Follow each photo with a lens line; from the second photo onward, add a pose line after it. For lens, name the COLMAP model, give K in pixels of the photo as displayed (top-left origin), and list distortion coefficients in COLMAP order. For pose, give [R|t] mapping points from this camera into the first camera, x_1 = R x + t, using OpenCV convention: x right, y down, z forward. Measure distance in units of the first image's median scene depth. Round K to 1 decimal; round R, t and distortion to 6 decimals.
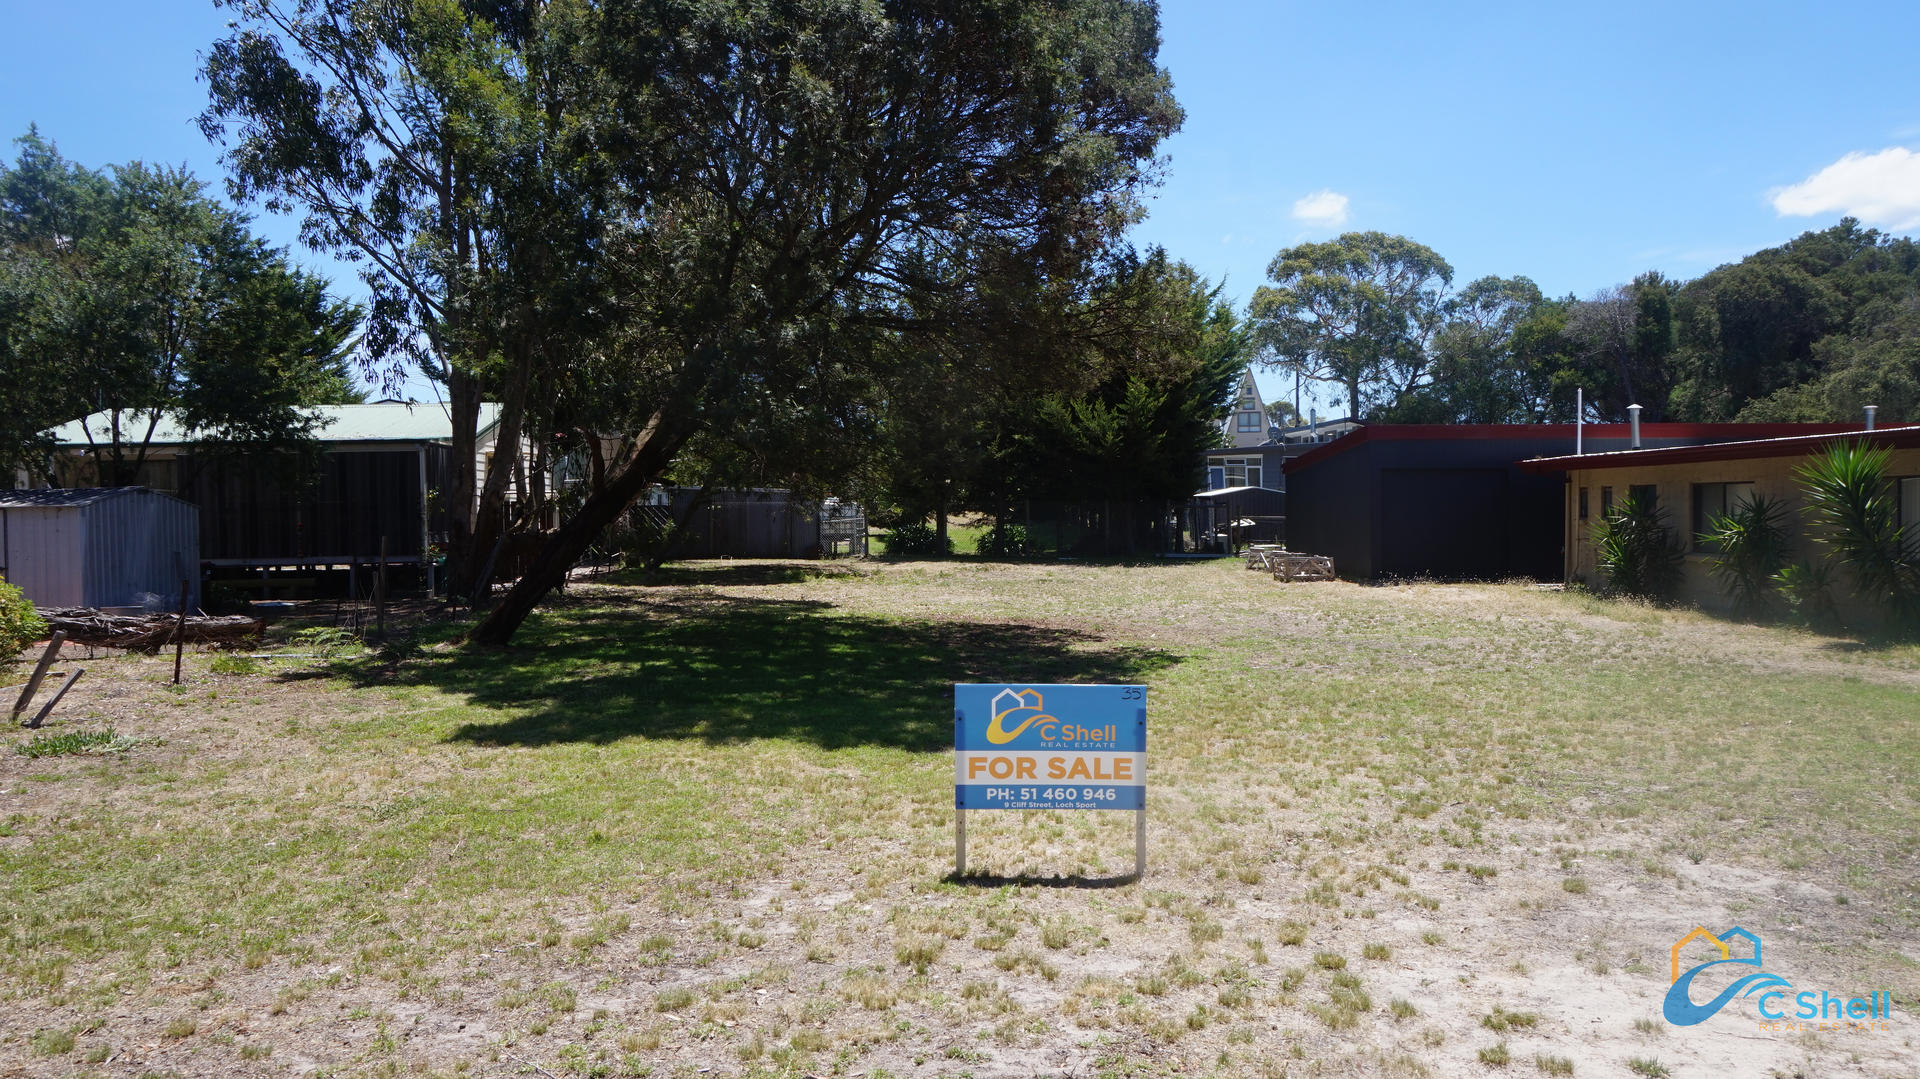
lens RADIAL K [[1323.4, 0, 960.0], [0, 1323.4, 539.5], [0, 0, 1]] dist [-0.010174, -0.000642]
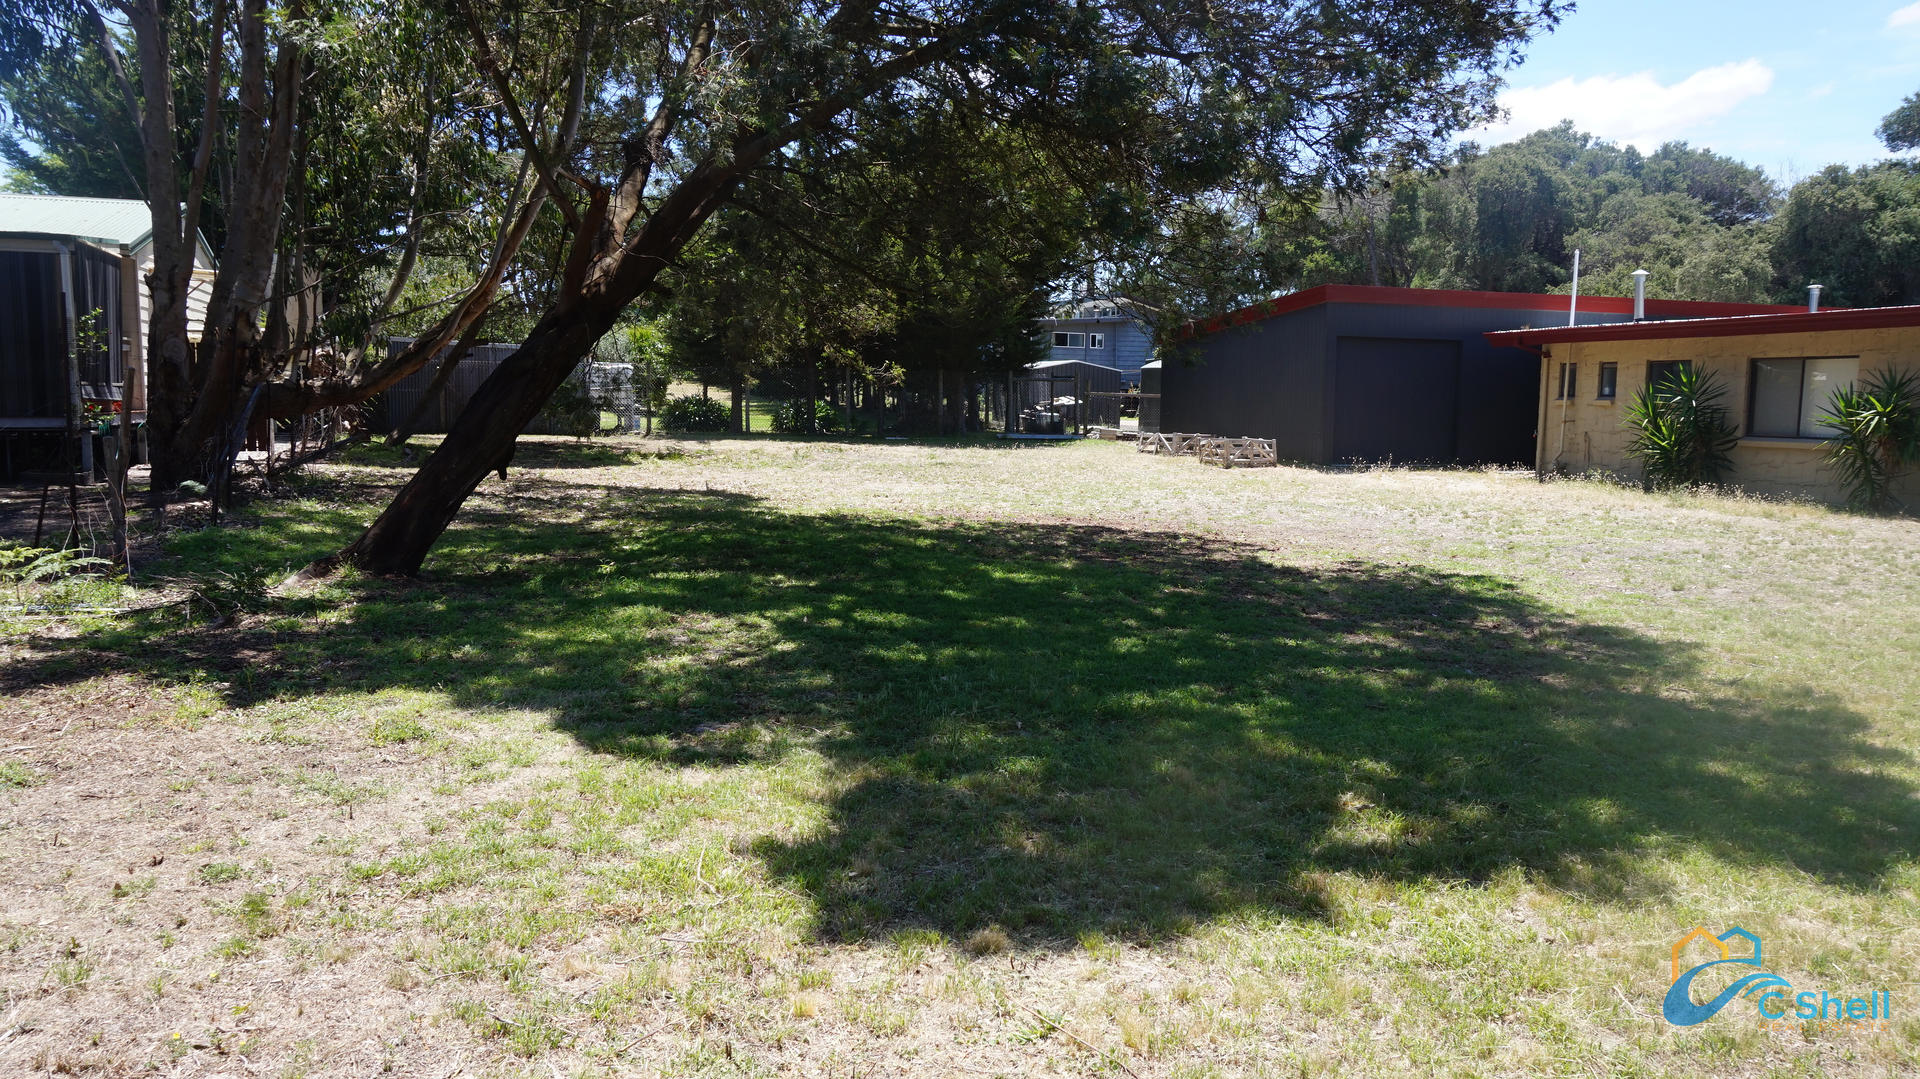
lens RADIAL K [[1323.4, 0, 960.0], [0, 1323.4, 539.5], [0, 0, 1]] dist [-0.010174, -0.000642]
pose [[0.959943, -0.008656, 0.280062, -0.151414], [-0.015801, 0.996260, 0.084951, 0.008702], [-0.279749, -0.085974, 0.956216, 0.228754]]
